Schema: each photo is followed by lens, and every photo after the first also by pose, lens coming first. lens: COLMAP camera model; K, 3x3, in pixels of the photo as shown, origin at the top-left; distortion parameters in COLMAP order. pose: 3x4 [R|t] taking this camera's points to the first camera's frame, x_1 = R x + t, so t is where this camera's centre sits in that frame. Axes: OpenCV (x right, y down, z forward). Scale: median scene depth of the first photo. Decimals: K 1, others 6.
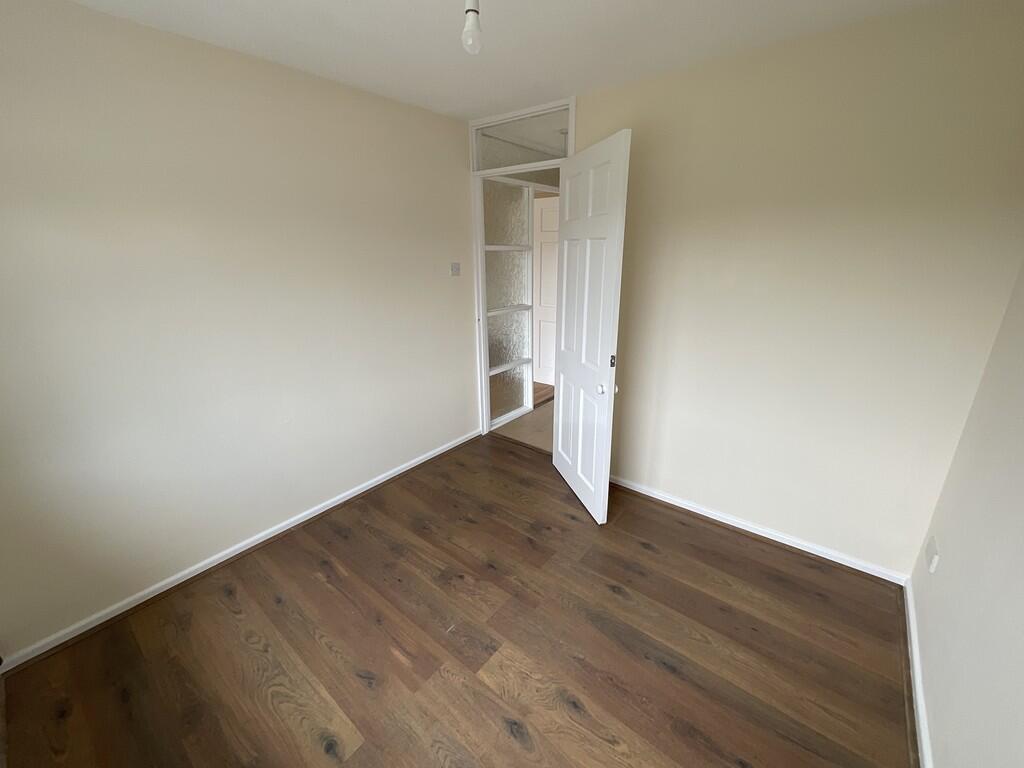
lens RADIAL K [[416.1, 0, 511.5], [0, 416.1, 385.0], [0, 0, 1]] dist [-0.000166, 0.000121]
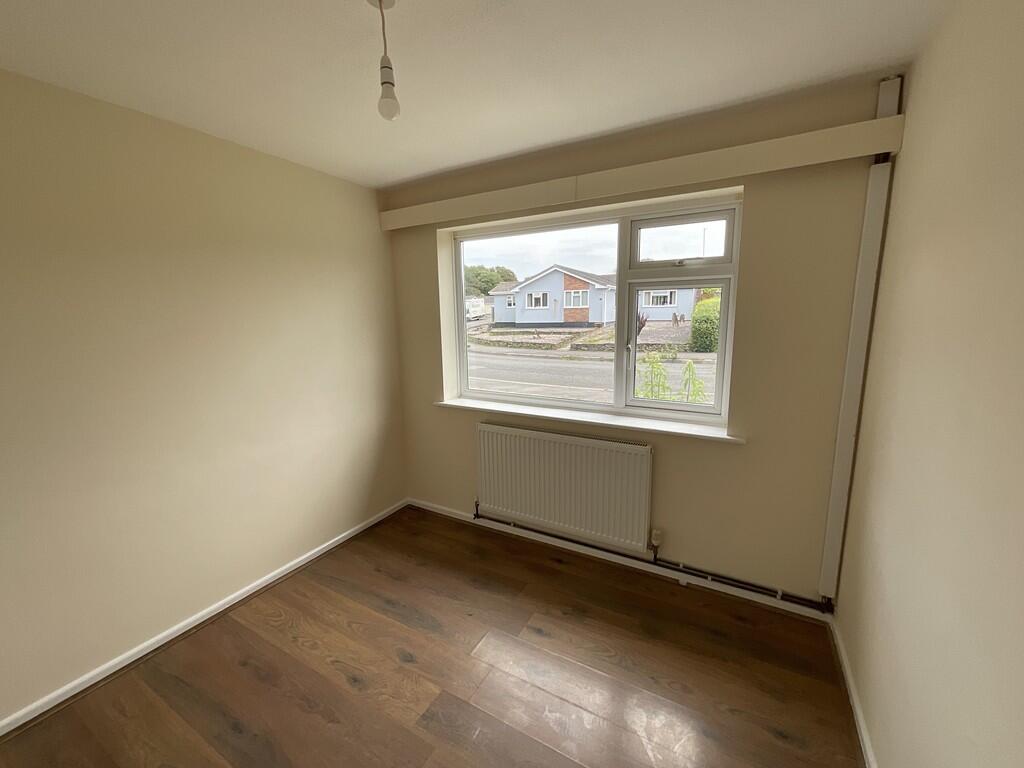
lens RADIAL K [[416.1, 0, 510.0], [0, 416.1, 387.4], [0, 0, 1]] dist [-0.000166, 0.000121]
pose [[-0.989286, 0.049367, -0.137390, -0.152311], [-0.020825, 0.883746, 0.467502, -0.494972], [0.144497, 0.465355, -0.873250, 1.630699]]
